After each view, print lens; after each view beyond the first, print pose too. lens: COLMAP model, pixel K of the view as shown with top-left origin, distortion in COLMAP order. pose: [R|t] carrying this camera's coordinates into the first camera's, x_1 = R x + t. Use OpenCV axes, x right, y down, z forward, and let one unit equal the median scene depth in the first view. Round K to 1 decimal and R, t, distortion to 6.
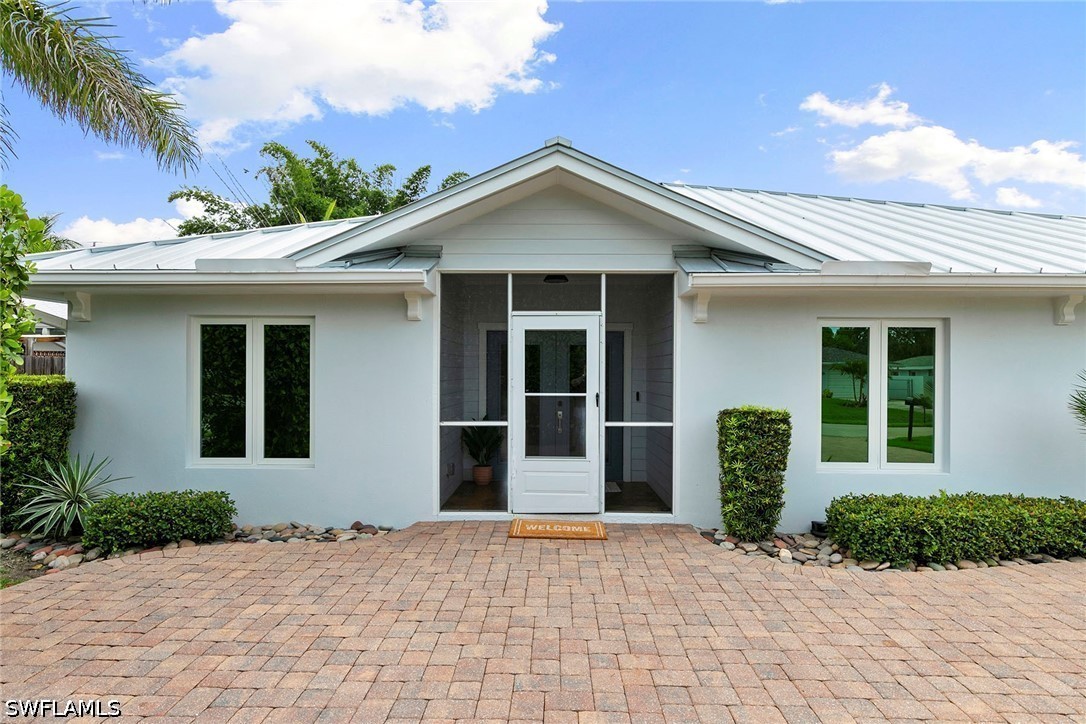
lens RADIAL K [[589.9, 0, 534.0], [0, 589.9, 362.6], [0, 0, 1]] dist [-0.003860, -0.000573]
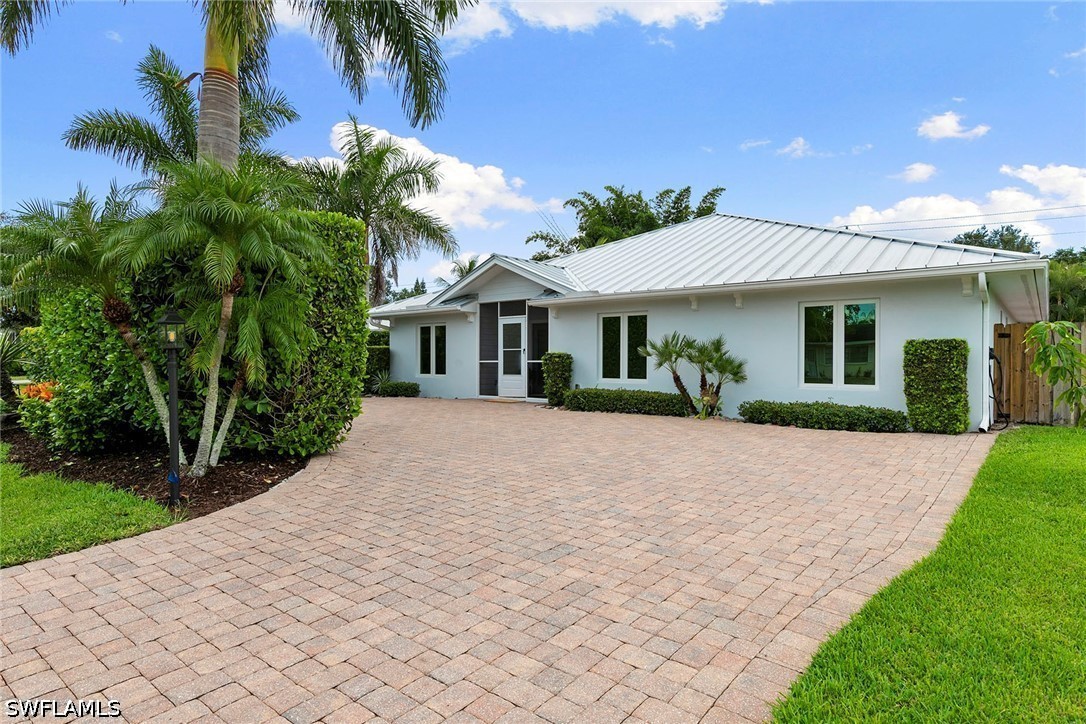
lens RADIAL K [[589.9, 0, 542.2], [0, 589.9, 360.8], [0, 0, 1]] dist [-0.003860, -0.000573]
pose [[0.789059, -0.002180, -0.614313, 1.667007], [0.010947, 0.999885, 0.010513, 0.076703], [0.614219, -0.015020, 0.788992, -0.893124]]
